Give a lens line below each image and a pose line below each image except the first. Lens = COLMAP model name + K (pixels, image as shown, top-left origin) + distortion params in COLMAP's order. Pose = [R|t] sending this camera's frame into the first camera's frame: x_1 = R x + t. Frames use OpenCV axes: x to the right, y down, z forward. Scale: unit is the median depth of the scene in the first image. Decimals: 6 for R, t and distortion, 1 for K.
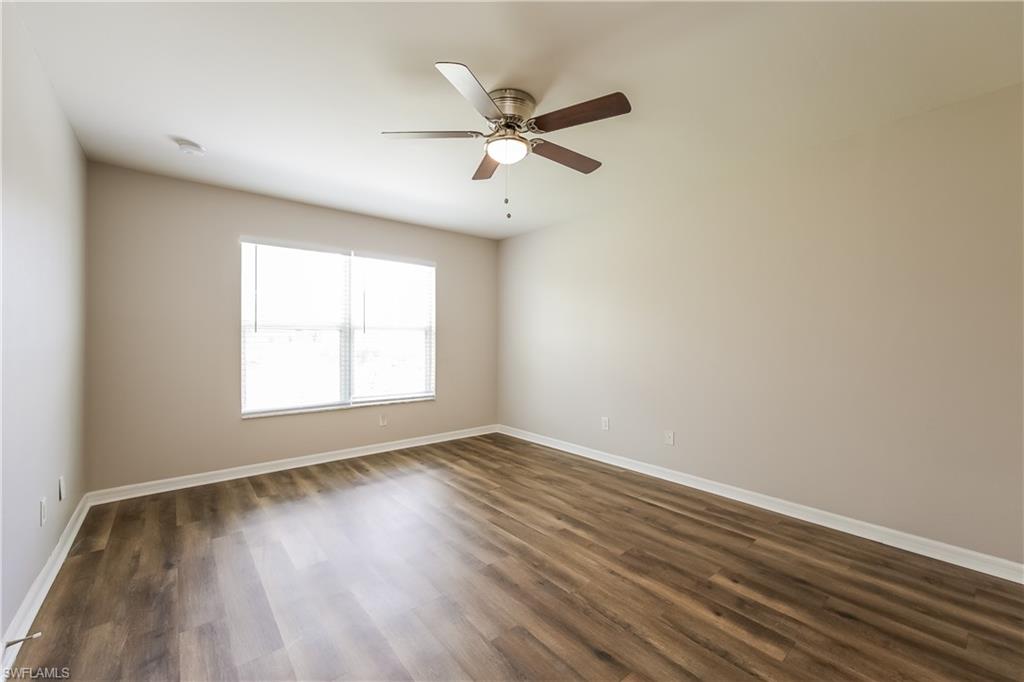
lens RADIAL K [[370.3, 0, 504.1], [0, 370.3, 345.0], [0, 0, 1]] dist [0.008561, 0.000238]
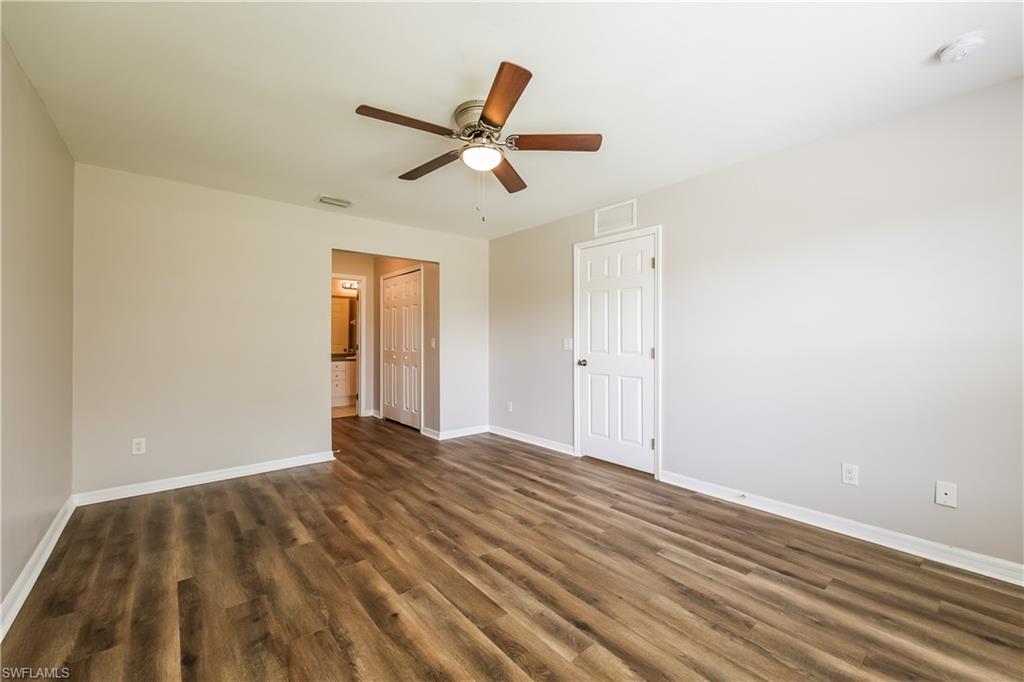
lens RADIAL K [[415.1, 0, 512.5], [0, 415.1, 337.8], [0, 0, 1]] dist [0.007556, -0.001248]
pose [[-0.999702, 0.001813, -0.024340, -0.051644], [0.001516, 0.999925, 0.012186, -0.033839], [0.024361, 0.012146, -0.999629, 2.188675]]
